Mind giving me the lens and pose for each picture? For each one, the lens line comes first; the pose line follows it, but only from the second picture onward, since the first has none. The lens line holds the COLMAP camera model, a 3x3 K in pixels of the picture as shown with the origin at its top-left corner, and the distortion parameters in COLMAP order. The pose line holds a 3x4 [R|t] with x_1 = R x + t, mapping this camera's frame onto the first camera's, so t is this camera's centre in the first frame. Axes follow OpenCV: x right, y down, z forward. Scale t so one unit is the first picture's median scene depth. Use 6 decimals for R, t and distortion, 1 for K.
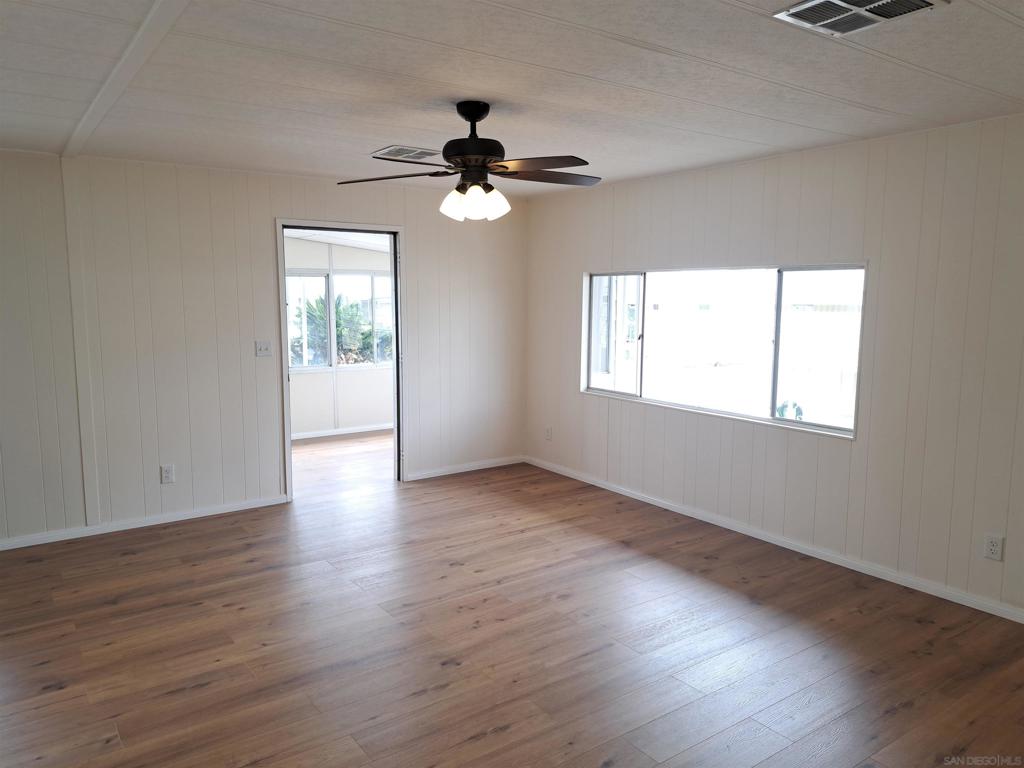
lens RADIAL K [[736.3, 0, 517.9], [0, 736.3, 382.8], [0, 0, 1]] dist [0.110227, -0.134305]
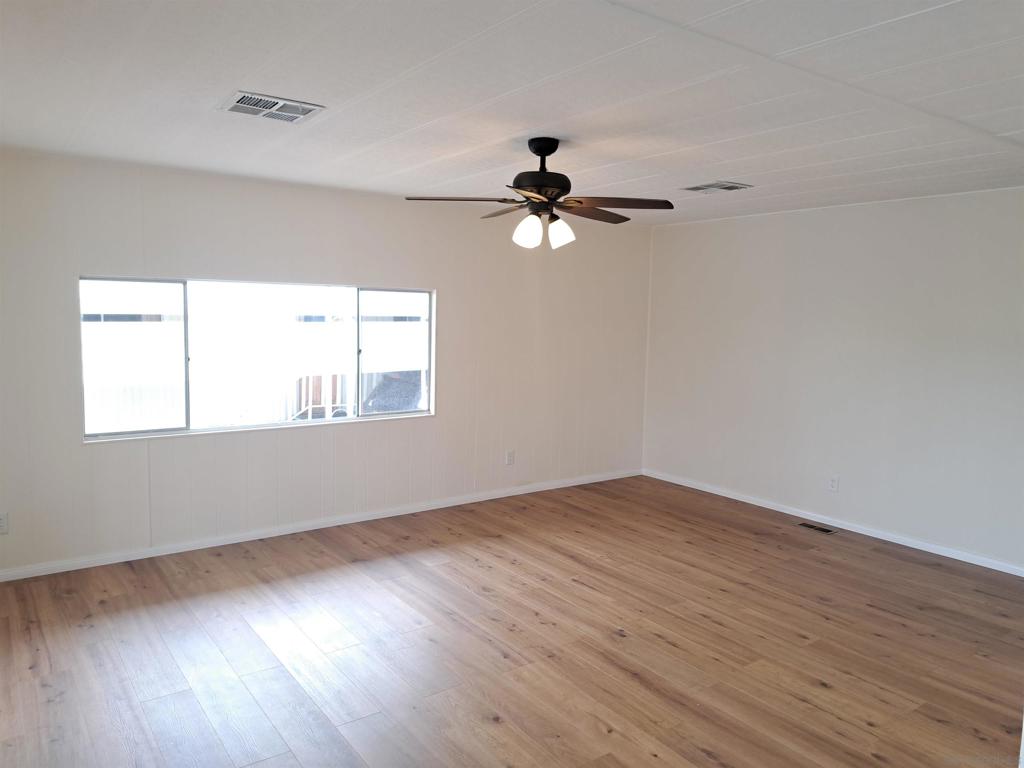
lens RADIAL K [[736.3, 0, 517.9], [0, 736.3, 382.8], [0, 0, 1]] dist [0.110227, -0.134305]
pose [[-0.009357, -0.105432, 0.994383, -0.916899], [0.102551, 0.989082, 0.105834, -0.113750], [-0.994684, 0.102965, 0.001557, 0.854206]]
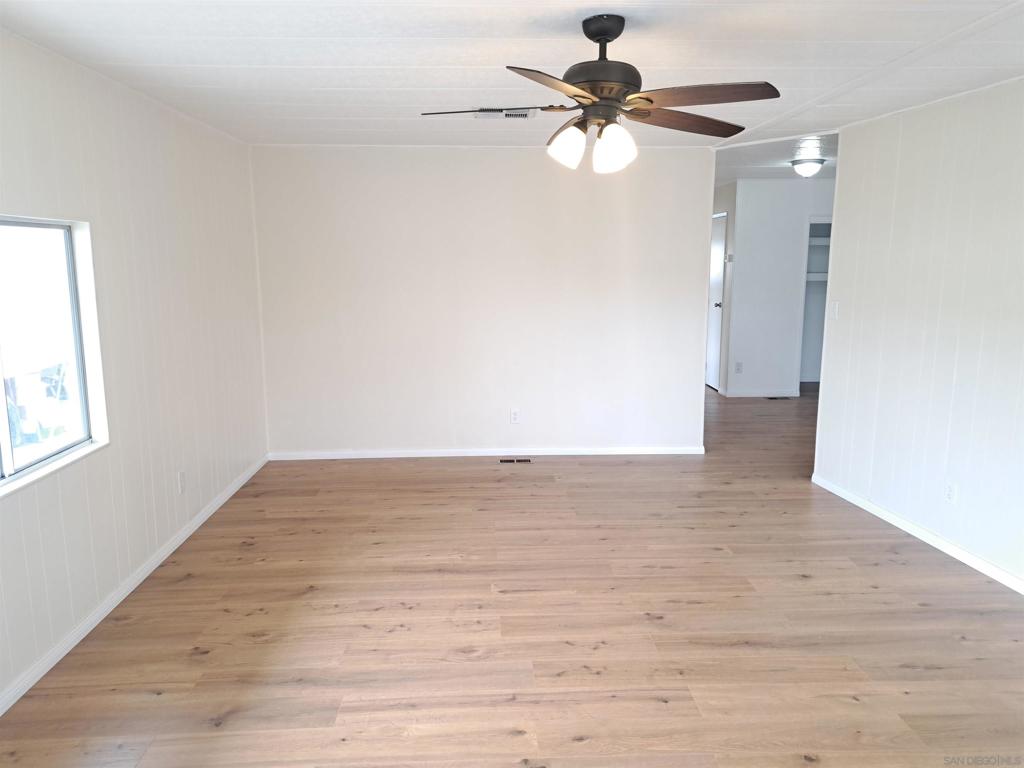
lens RADIAL K [[736.3, 0, 517.9], [0, 736.3, 382.8], [0, 0, 1]] dist [0.110227, -0.134305]
pose [[-0.836180, -0.096231, 0.539947, -0.353135], [0.067644, 0.958875, 0.275649, -0.181687], [-0.544268, 0.267016, -0.795283, 1.409704]]
